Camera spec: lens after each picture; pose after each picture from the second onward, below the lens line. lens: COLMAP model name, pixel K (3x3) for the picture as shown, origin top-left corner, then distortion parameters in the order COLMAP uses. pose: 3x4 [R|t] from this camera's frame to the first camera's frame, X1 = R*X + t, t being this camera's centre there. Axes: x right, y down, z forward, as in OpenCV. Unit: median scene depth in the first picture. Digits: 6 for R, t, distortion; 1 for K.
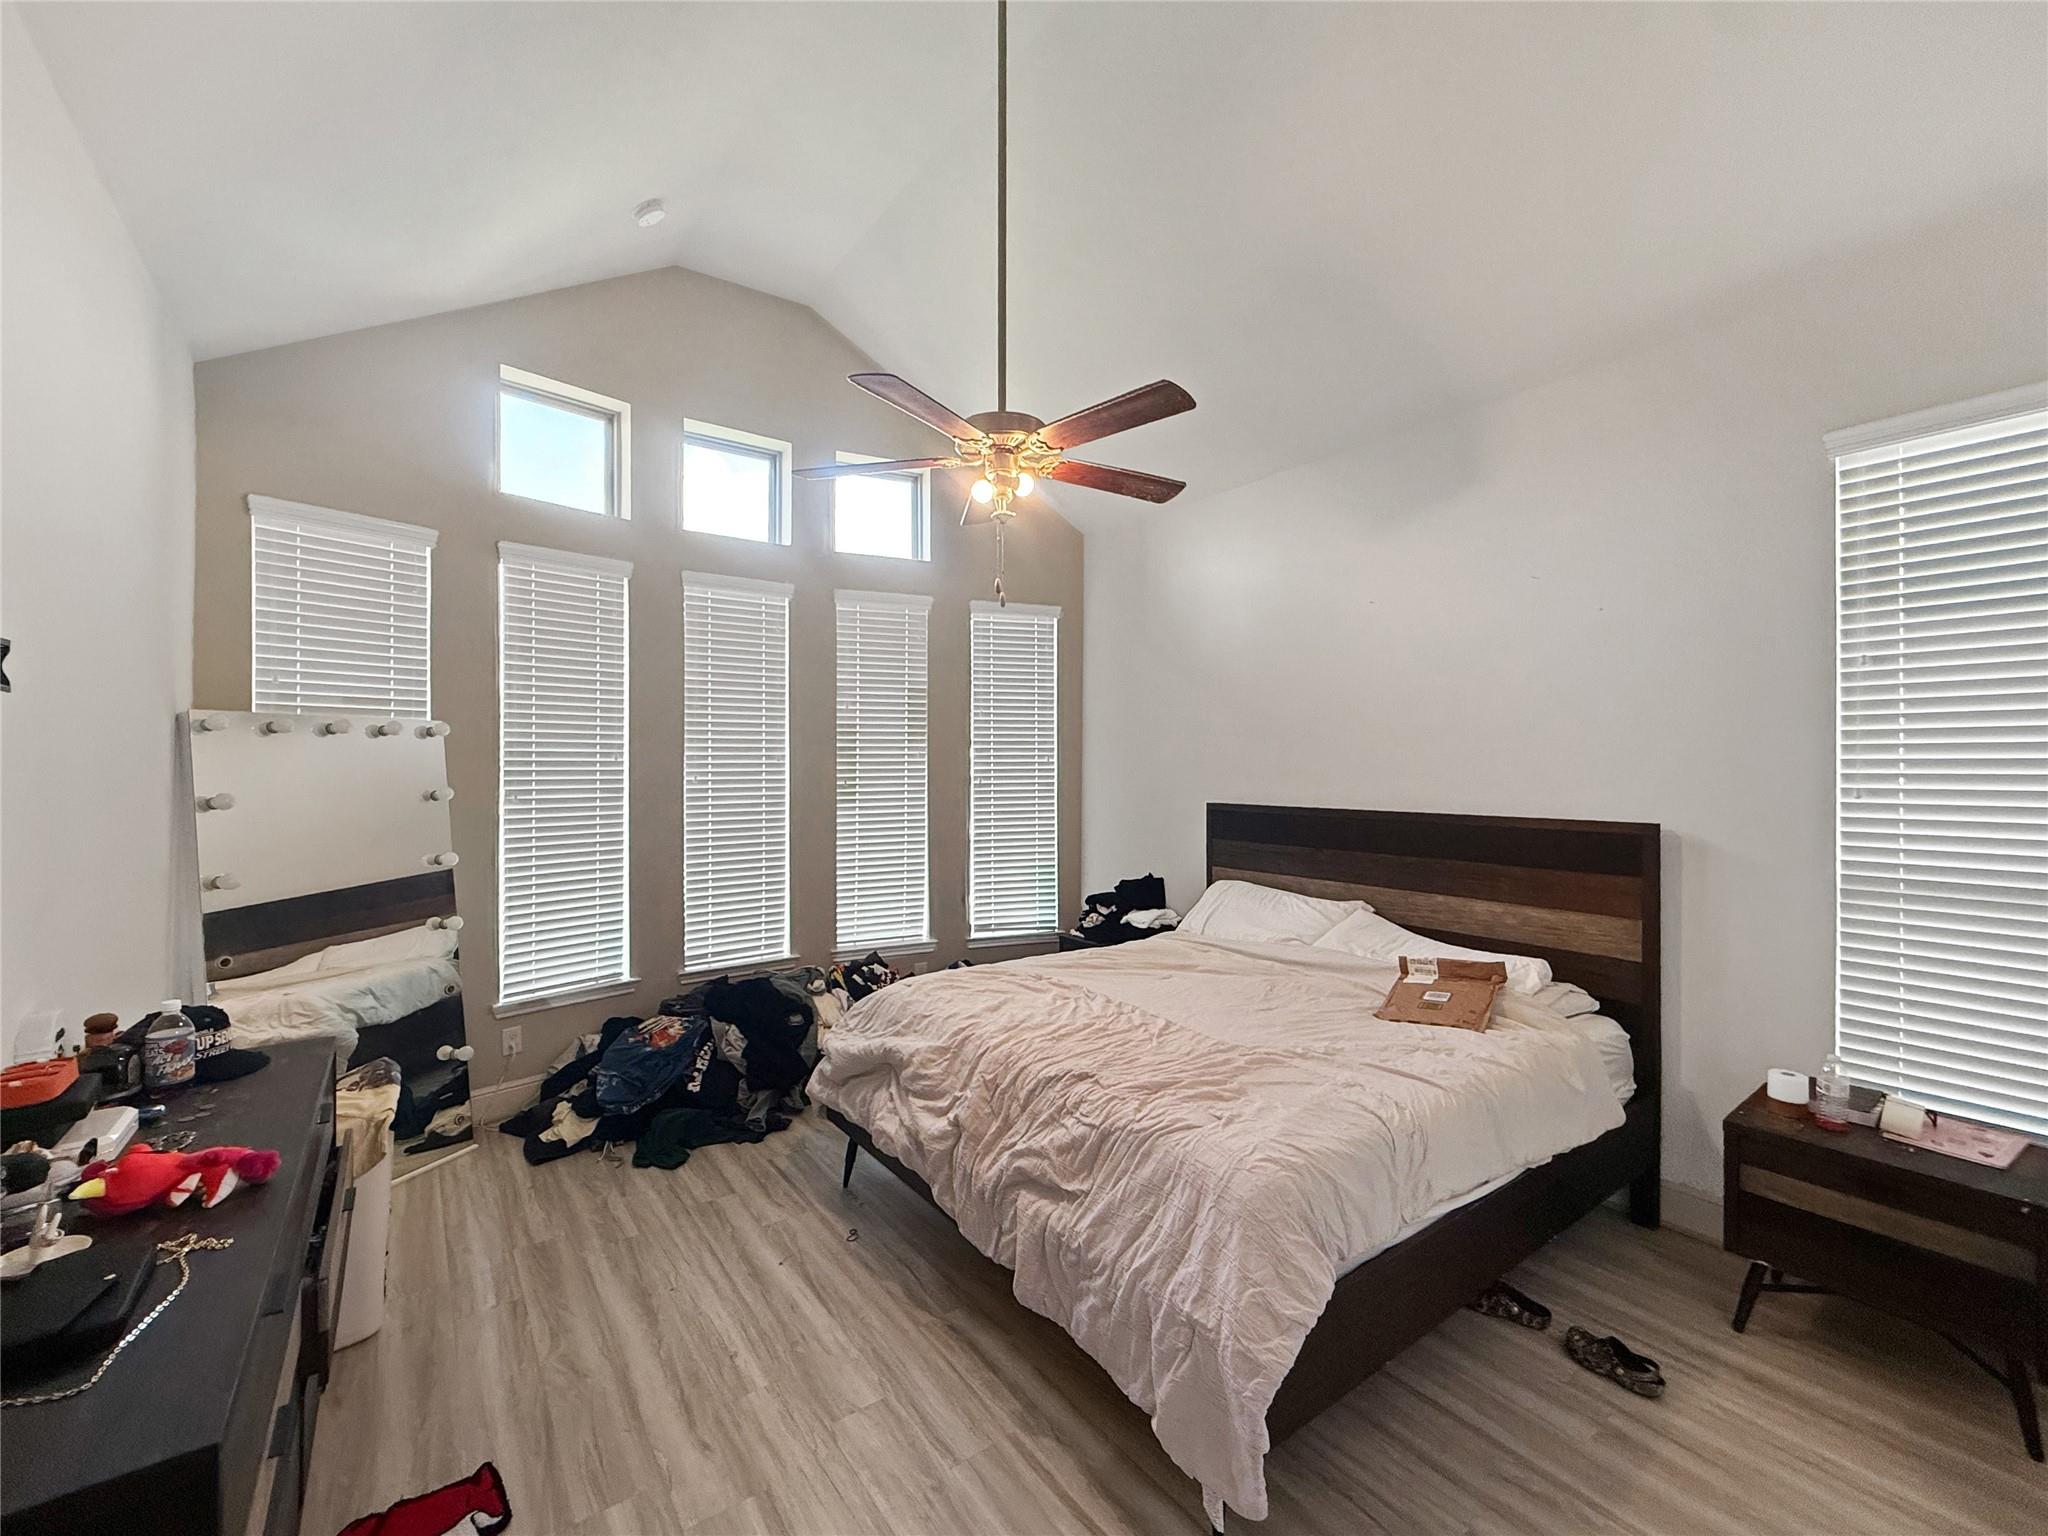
lens RADIAL K [[839.8, 0, 1004.5], [0, 839.8, 771.9], [0, 0, 1]] dist [0.000055, -0.000257]
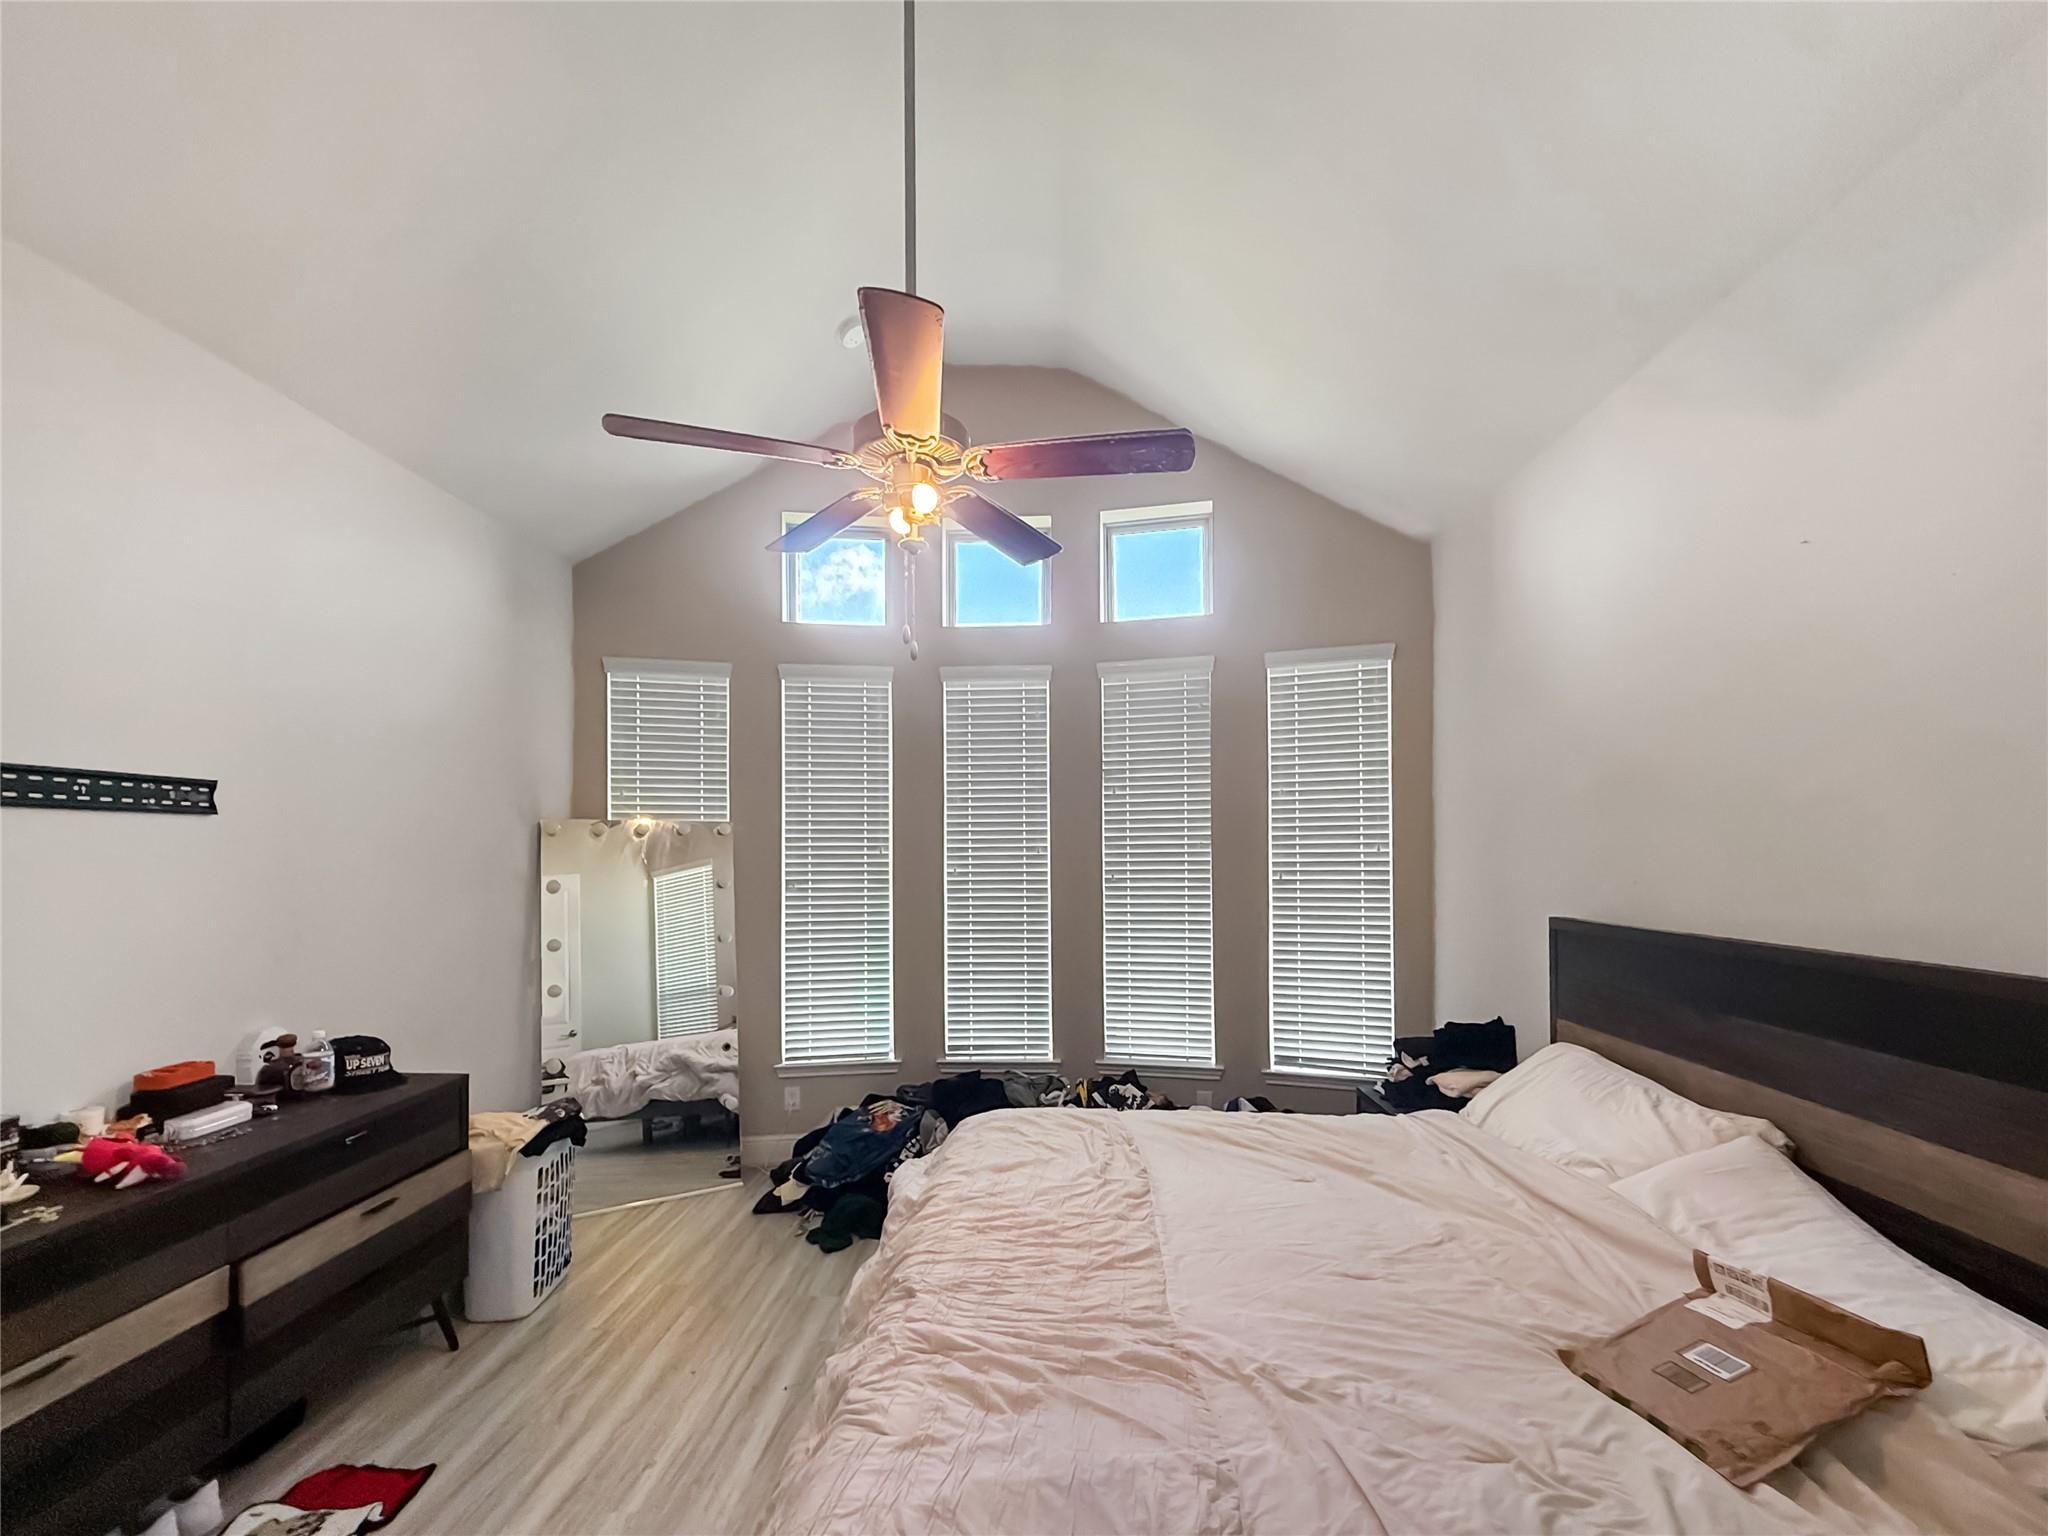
lens RADIAL K [[839.8, 0, 995.1], [0, 839.8, 857.5], [0, 0, 1]] dist [0.000055, -0.000257]
pose [[0.785378, -0.000774, -0.619016, 0.338096], [-0.001537, 0.999994, -0.003201, -0.005716], [0.619015, 0.003465, 0.785372, 0.268905]]
